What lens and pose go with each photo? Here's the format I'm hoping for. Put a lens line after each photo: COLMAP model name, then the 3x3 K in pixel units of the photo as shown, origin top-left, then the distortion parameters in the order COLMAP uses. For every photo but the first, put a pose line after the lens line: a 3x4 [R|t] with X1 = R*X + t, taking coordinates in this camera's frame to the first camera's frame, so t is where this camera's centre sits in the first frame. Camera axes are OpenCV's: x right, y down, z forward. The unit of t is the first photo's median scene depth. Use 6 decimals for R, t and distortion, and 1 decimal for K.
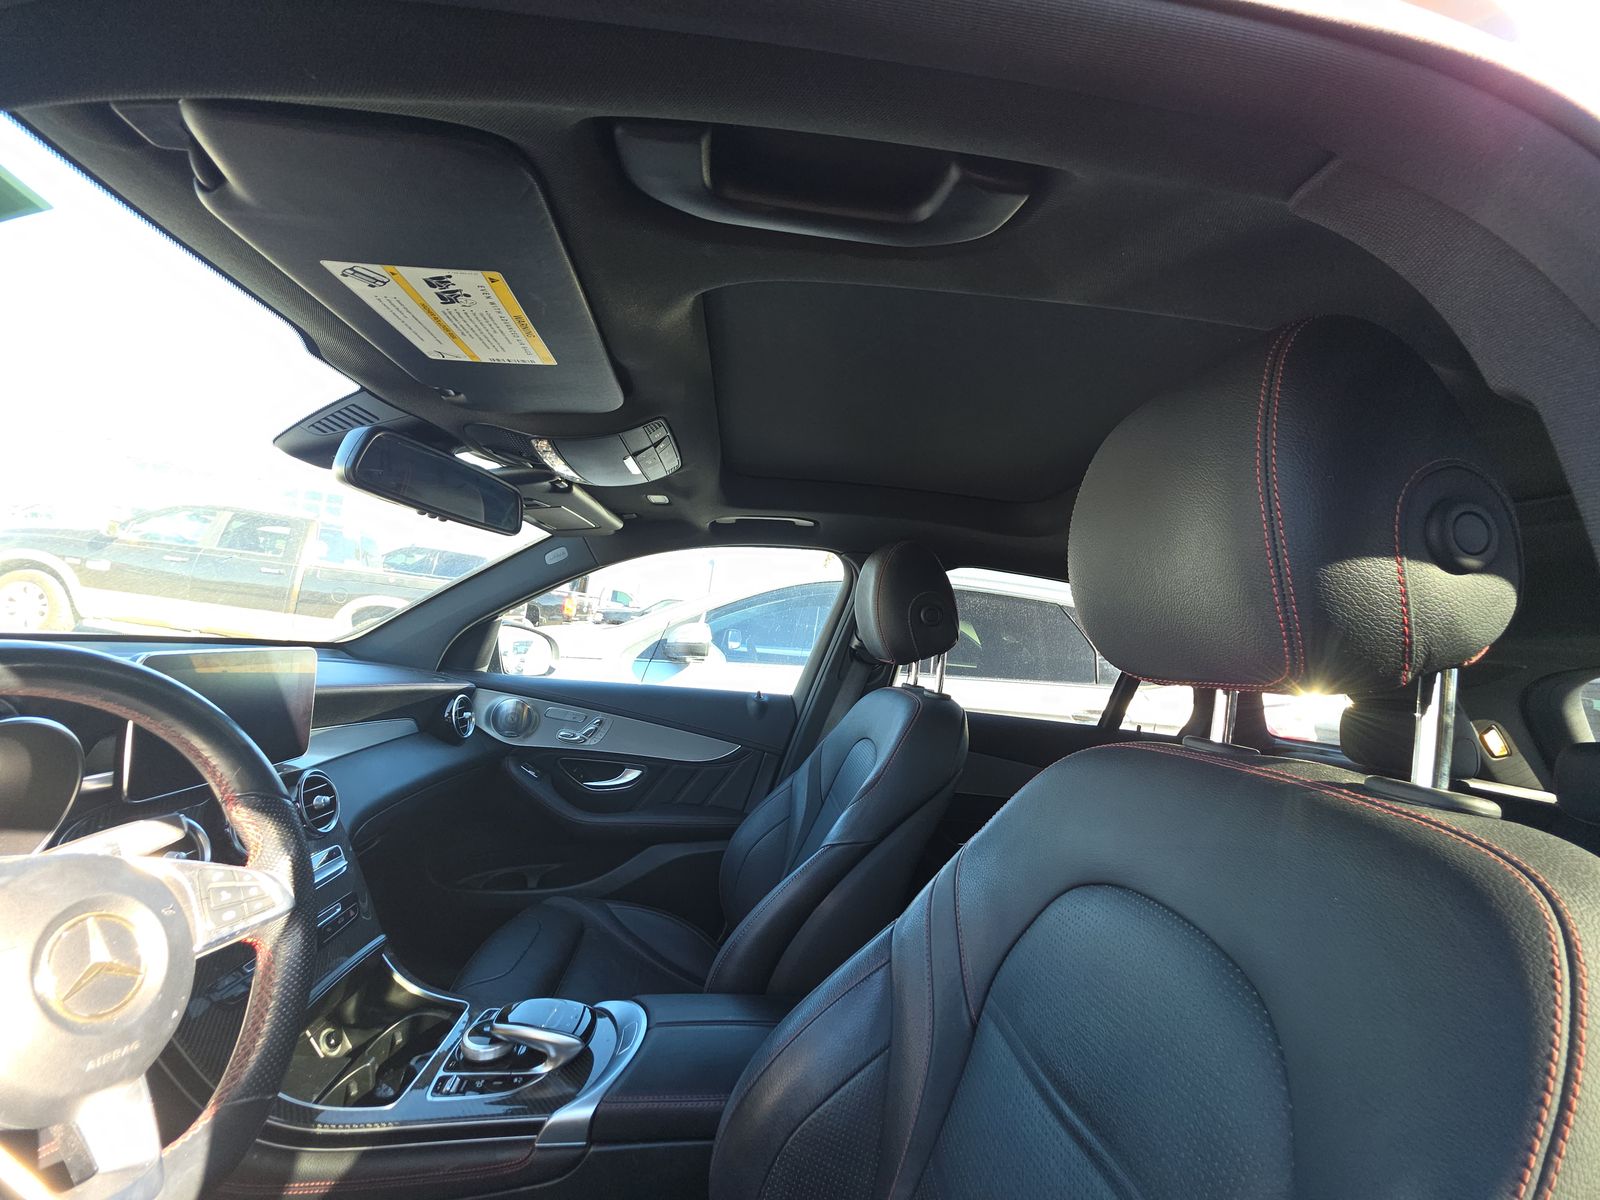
lens RADIAL K [[633.5, 0, 796.9], [0, 633.5, 594.9], [0, 0, 1]] dist [0.011523, -0.007492]
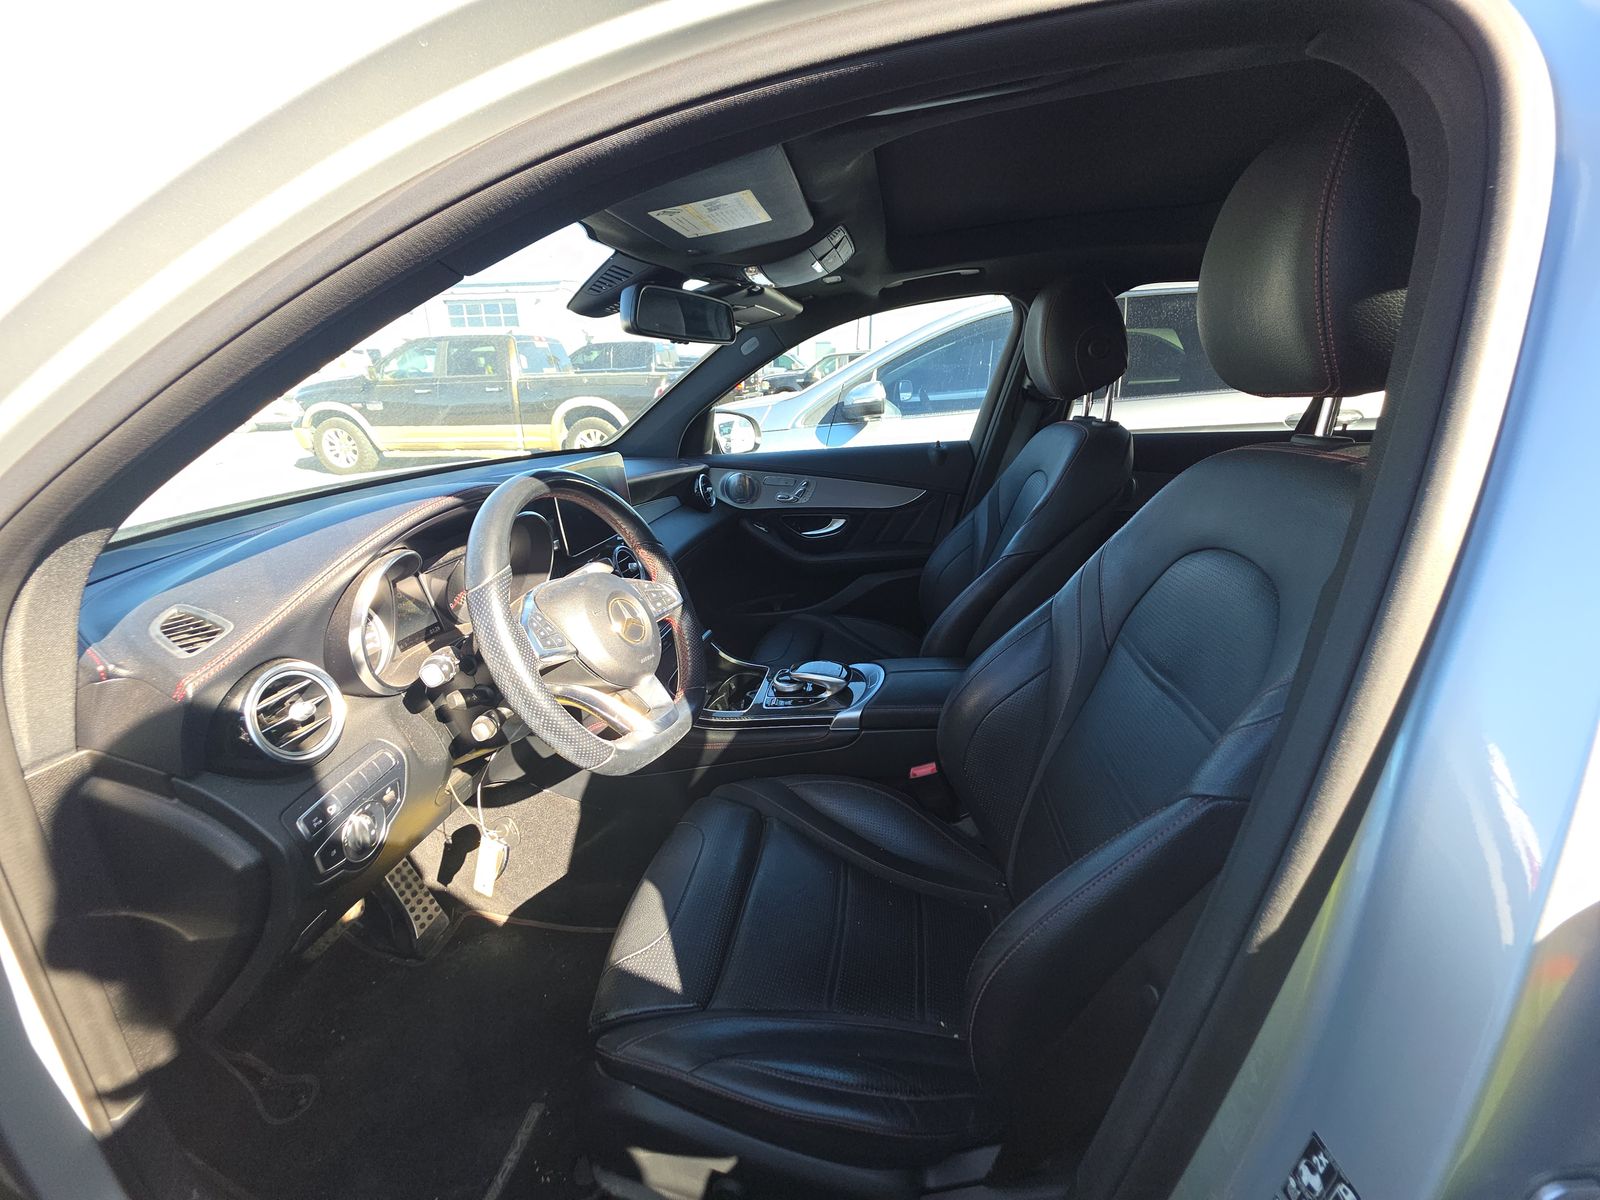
lens RADIAL K [[633.5, 0, 796.9], [0, 633.5, 594.9], [0, 0, 1]] dist [0.011523, -0.007492]
pose [[0.956750, -0.062707, -0.284074, 0.003686], [0.164263, 0.922378, 0.349624, -0.037789], [0.240099, -0.381165, 0.892785, -0.208911]]
